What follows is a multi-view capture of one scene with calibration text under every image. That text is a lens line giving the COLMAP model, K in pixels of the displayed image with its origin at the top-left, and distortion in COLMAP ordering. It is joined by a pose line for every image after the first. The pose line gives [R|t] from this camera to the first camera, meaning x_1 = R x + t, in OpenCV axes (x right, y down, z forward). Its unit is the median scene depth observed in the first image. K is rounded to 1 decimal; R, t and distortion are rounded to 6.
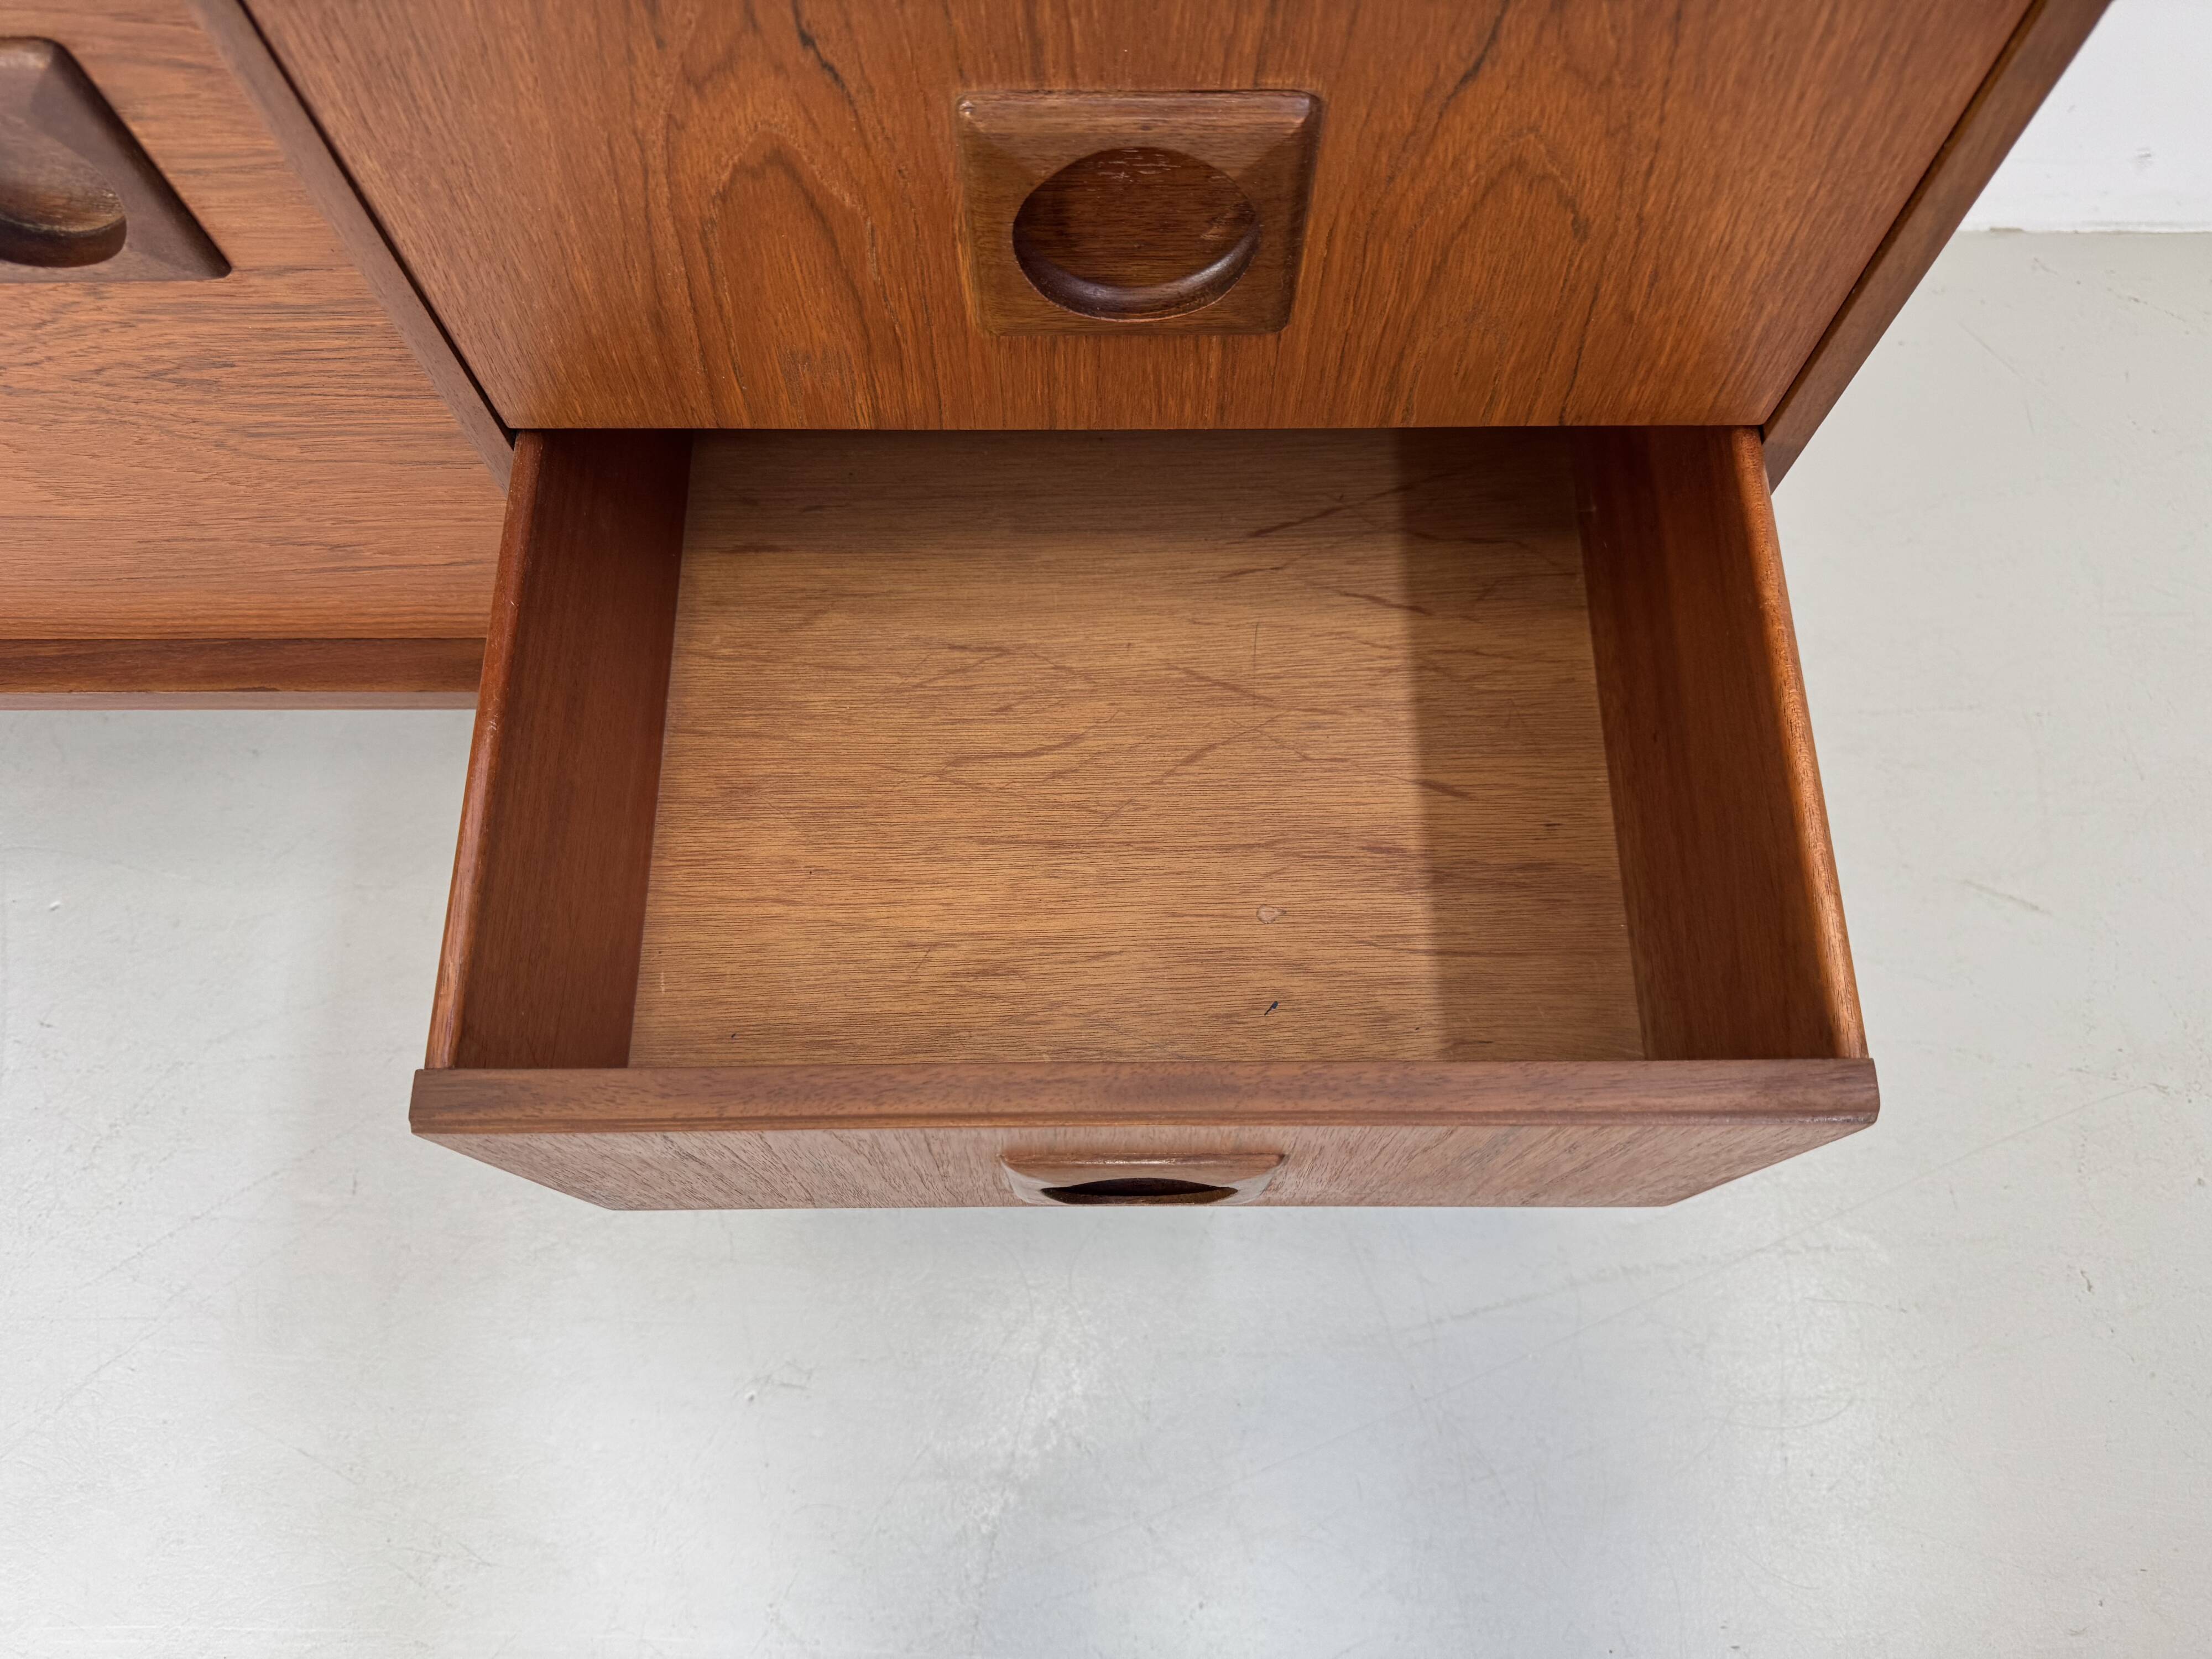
lens RADIAL K [[1587.1, 0, 1106.0], [0, 1587.1, 829.5], [0, 0, 1]] dist [0.003415, -0.019701]
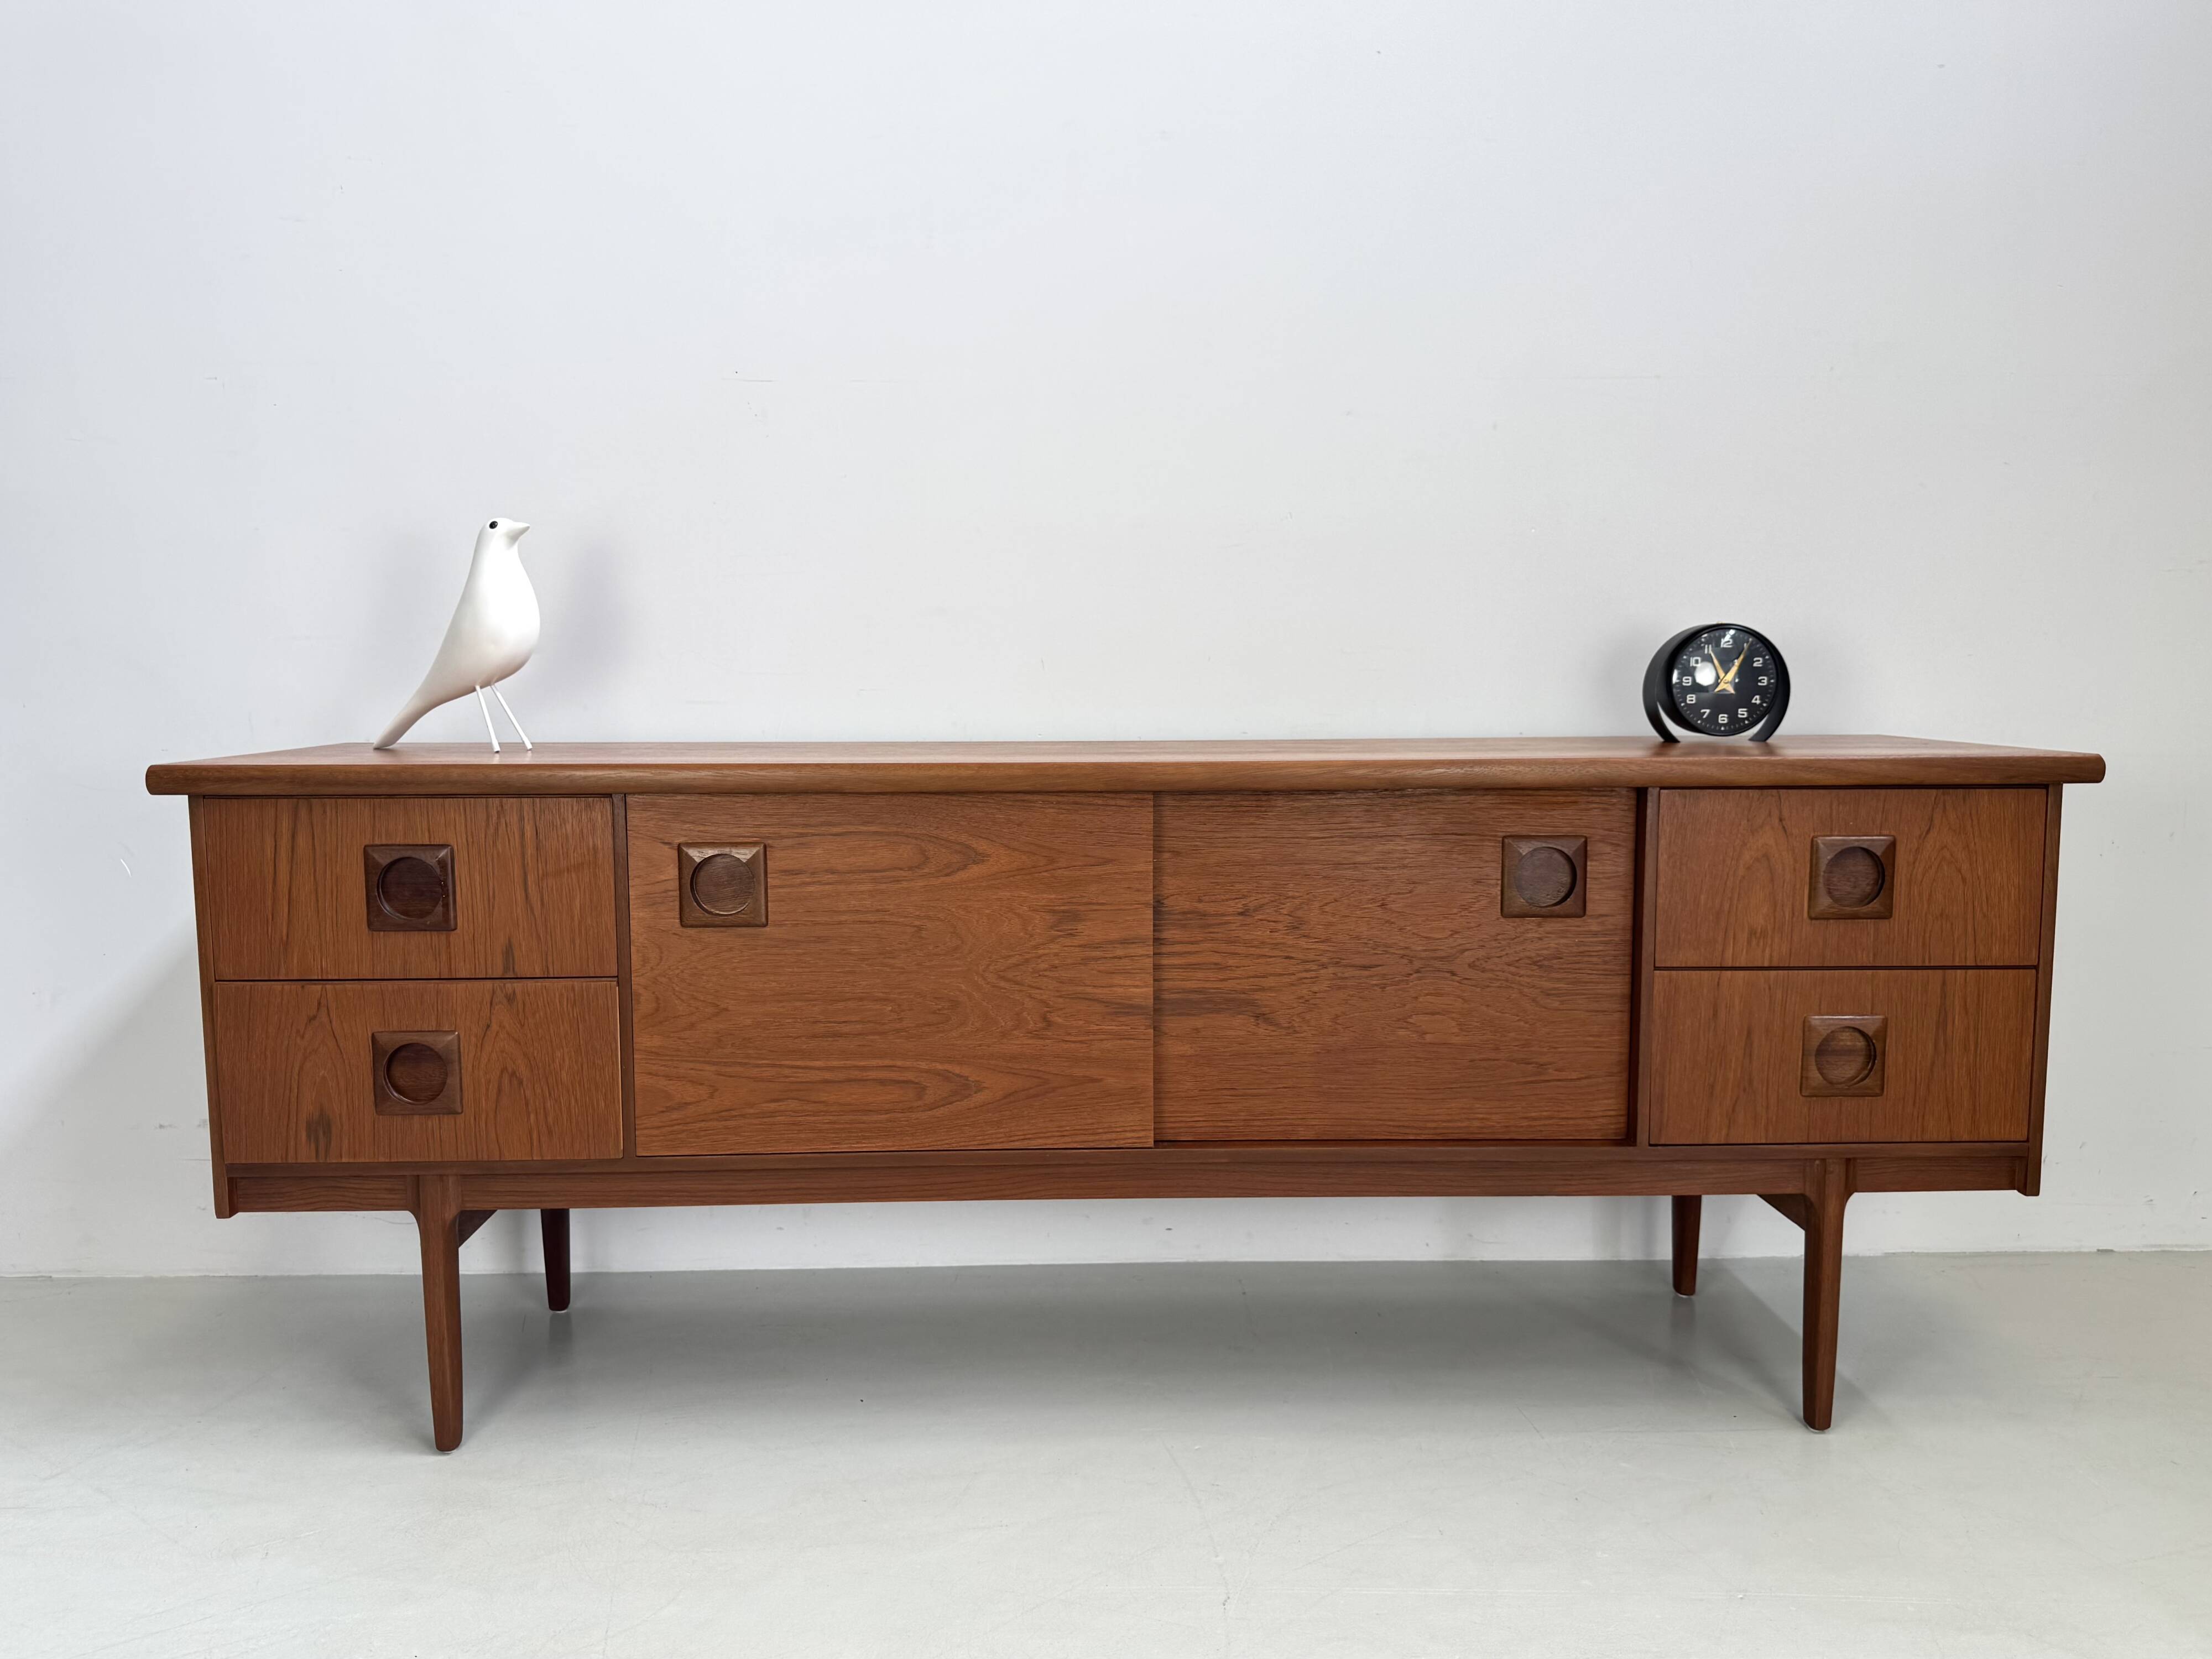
lens RADIAL K [[1573.0, 0, 1106.0], [0, 1573.0, 829.5], [0, 0, 1]] dist [0.171043, -0.348367]
pose [[0.999689, -0.000407, 0.024922, -1.738992], [0.022490, 0.445765, -0.894867, 2.778963], [-0.010745, 0.895150, 0.445636, -0.768225]]
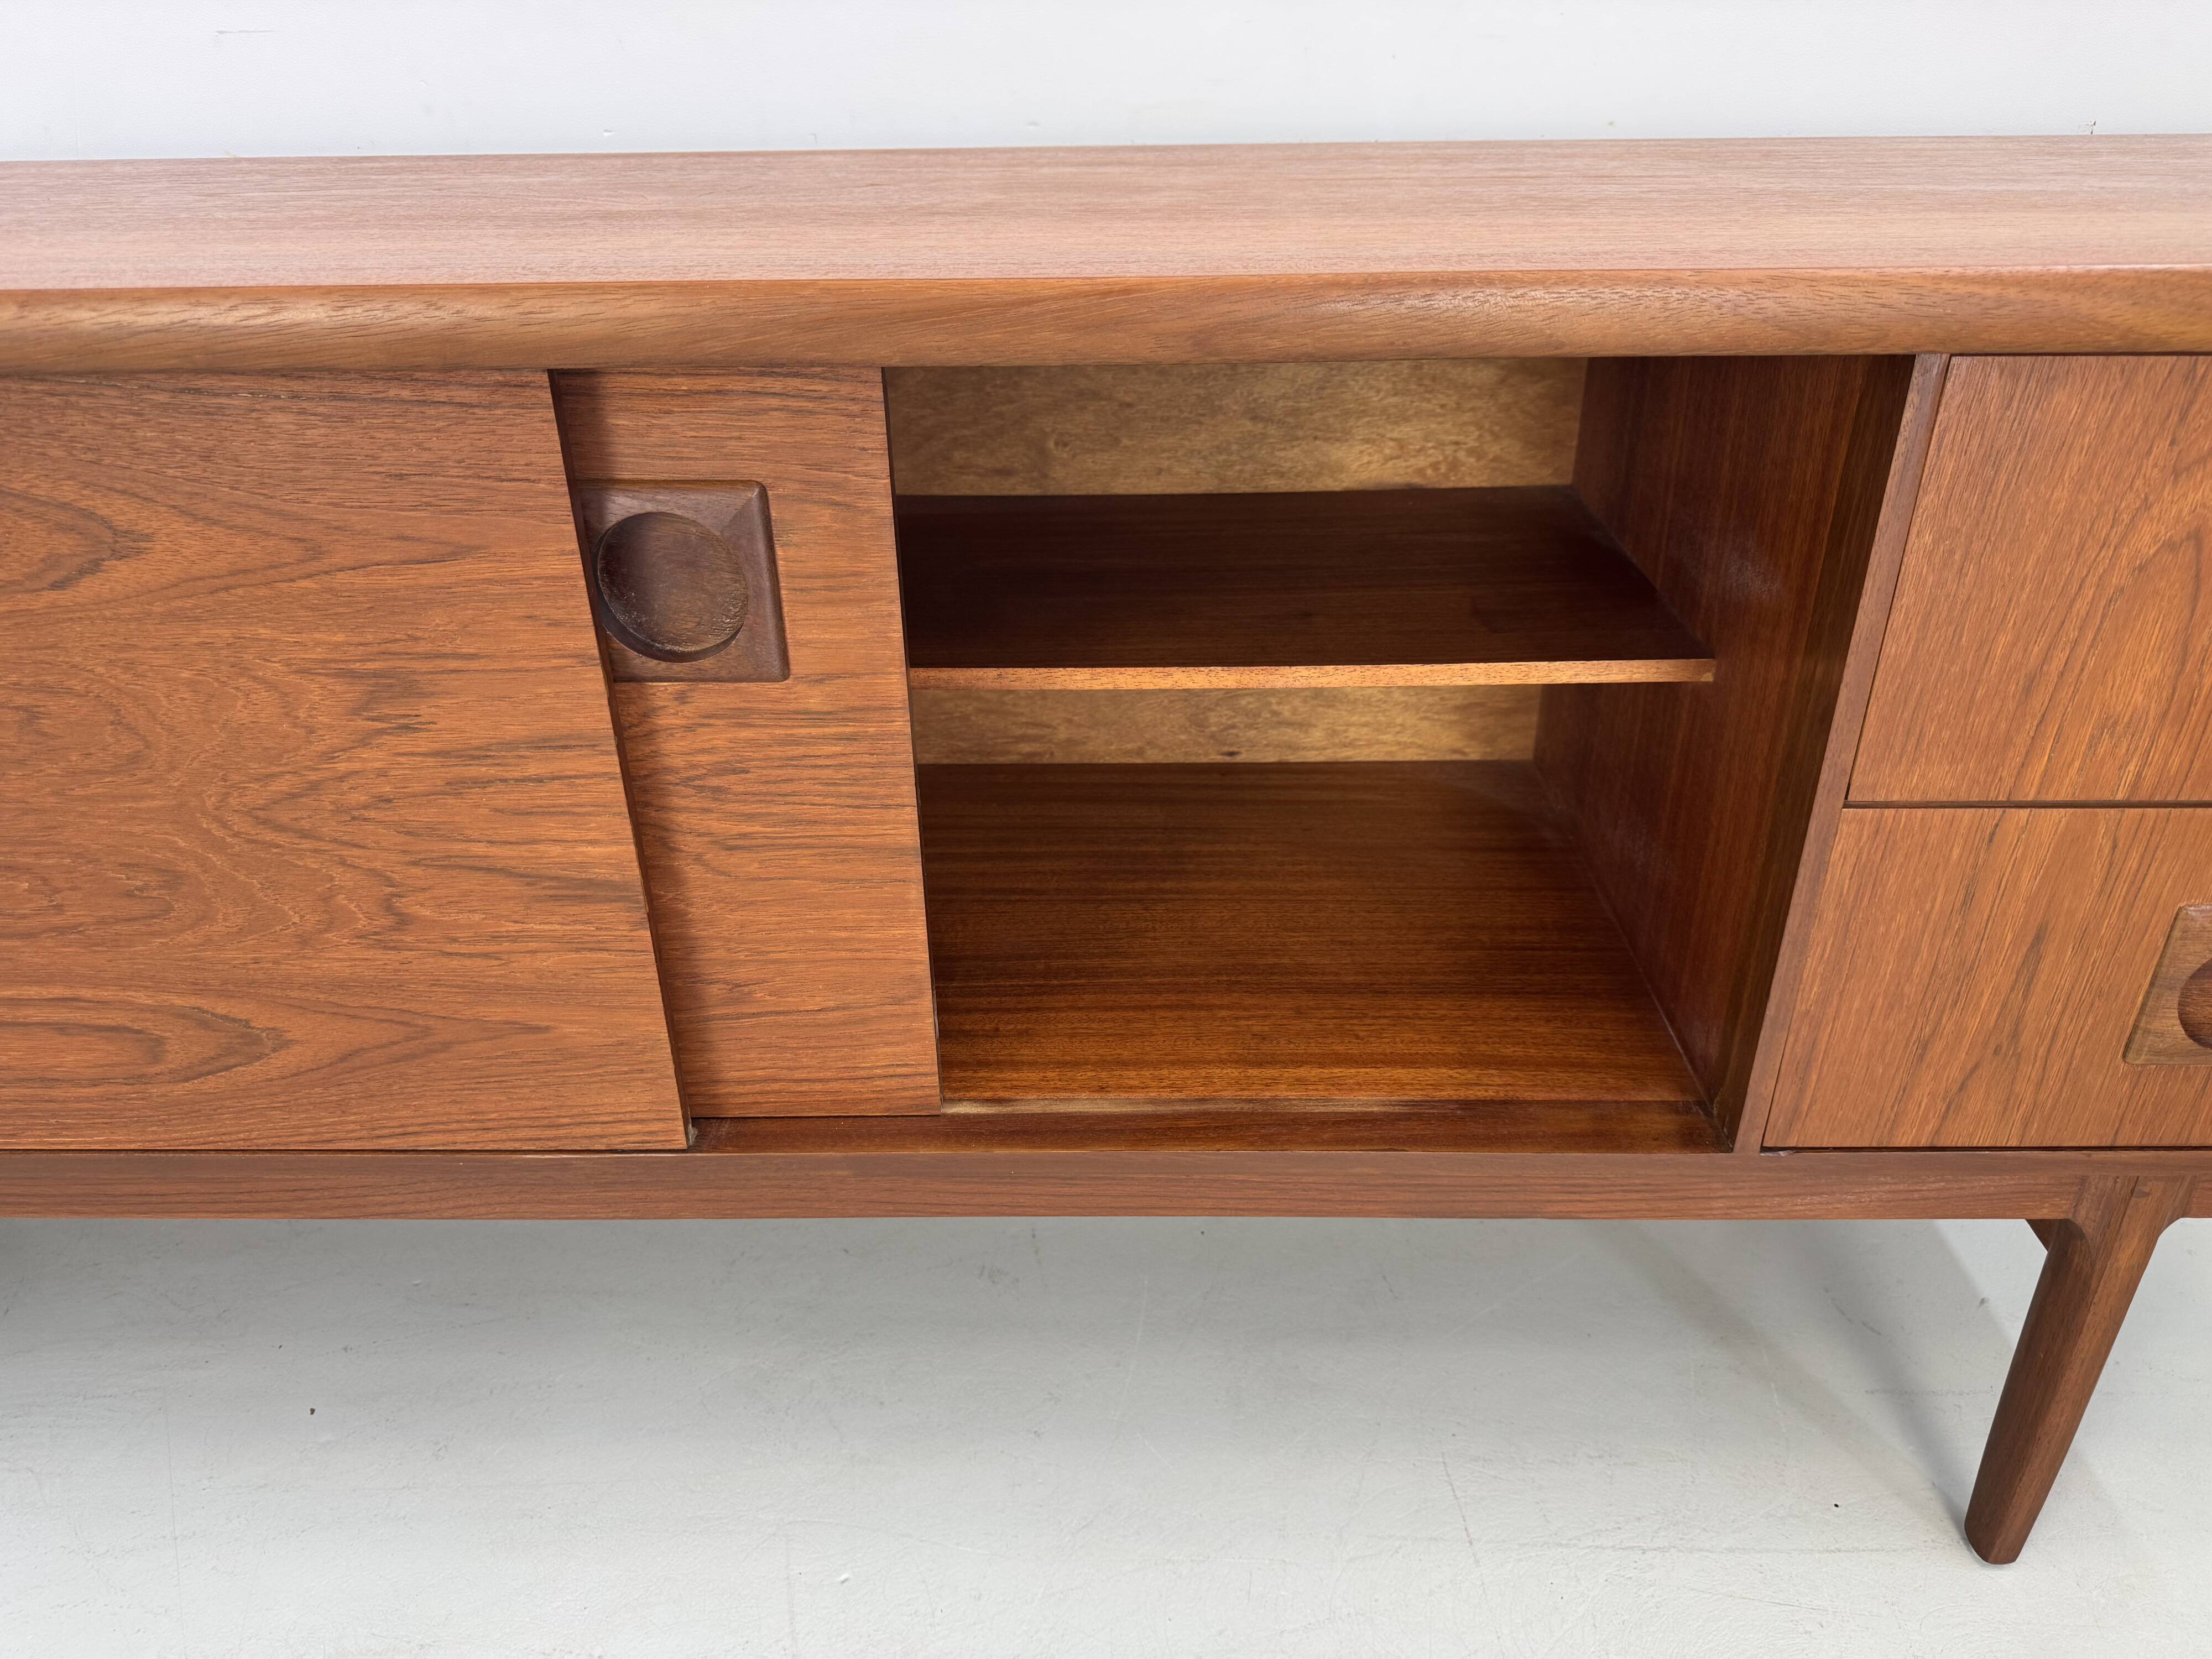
lens RADIAL K [[1587.1, 0, 1106.0], [0, 1587.1, 829.5], [0, 0, 1]] dist [0.003415, -0.019701]
pose [[0.999891, 0.000413, -0.014780, -1.072081], [-0.009979, 0.756453, -0.653972, 0.703183], [0.010910, 0.654048, 0.756374, 0.008242]]
